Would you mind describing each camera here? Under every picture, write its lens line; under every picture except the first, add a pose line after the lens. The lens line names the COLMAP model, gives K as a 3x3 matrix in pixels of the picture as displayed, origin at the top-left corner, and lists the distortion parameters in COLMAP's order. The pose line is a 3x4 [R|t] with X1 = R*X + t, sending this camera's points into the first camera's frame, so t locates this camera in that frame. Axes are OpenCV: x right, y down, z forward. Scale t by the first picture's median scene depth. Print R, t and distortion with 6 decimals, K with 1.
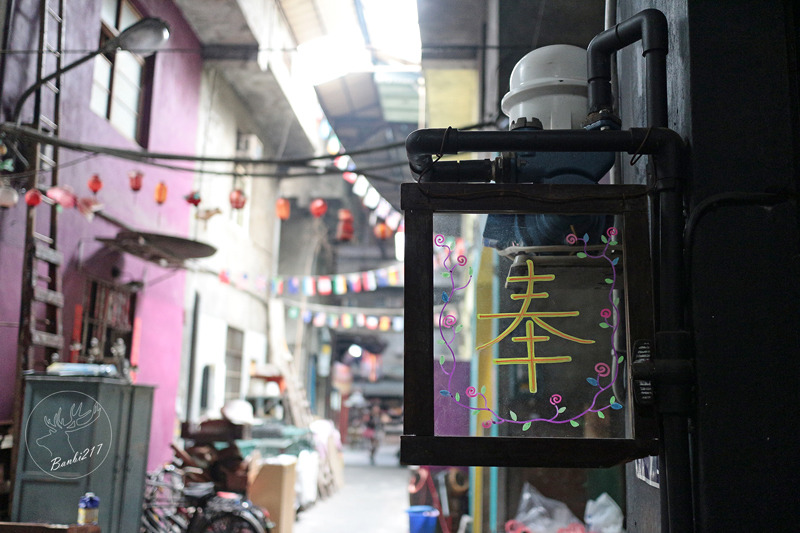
lens RADIAL K [[741.6, 0, 400.0], [0, 741.6, 266.5], [0, 0, 1]] dist [0.004934, -0.017616]
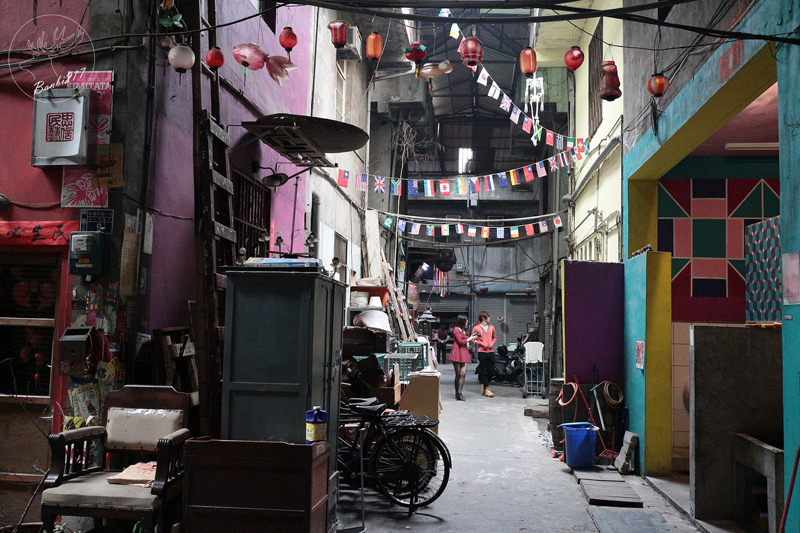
lens RADIAL K [[741.6, 0, 400.0], [0, 741.6, 266.5], [0, 0, 1]] dist [0.004934, -0.017616]
pose [[0.999713, -0.004468, -0.023521, -0.171906], [0.006847, 0.994752, 0.102090, 0.036012], [0.022941, -0.102221, 0.994497, 0.102626]]
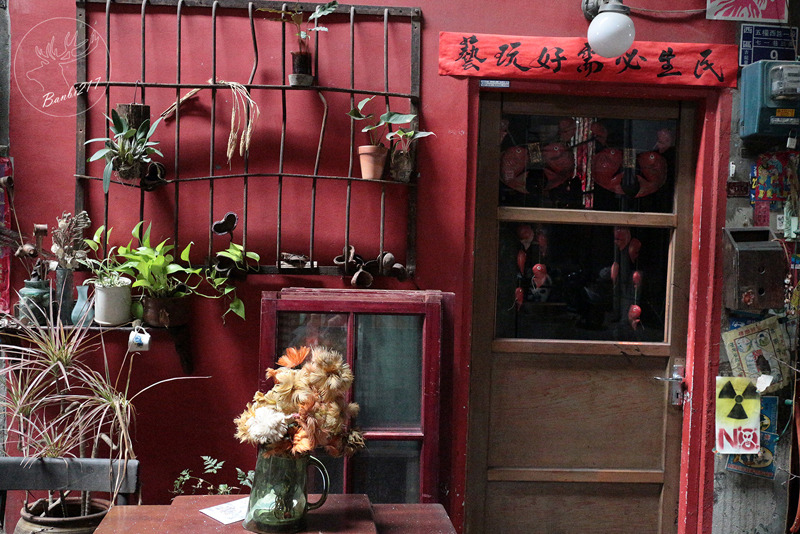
lens RADIAL K [[741.6, 0, 400.0], [0, 741.6, 267.0], [0, 0, 1]] dist [0.004934, -0.017616]
pose [[0.991889, -0.001469, 0.127102, -0.576870], [-0.026296, 0.975931, 0.216490, 0.081596], [-0.124361, -0.218076, 0.967976, 0.321362]]
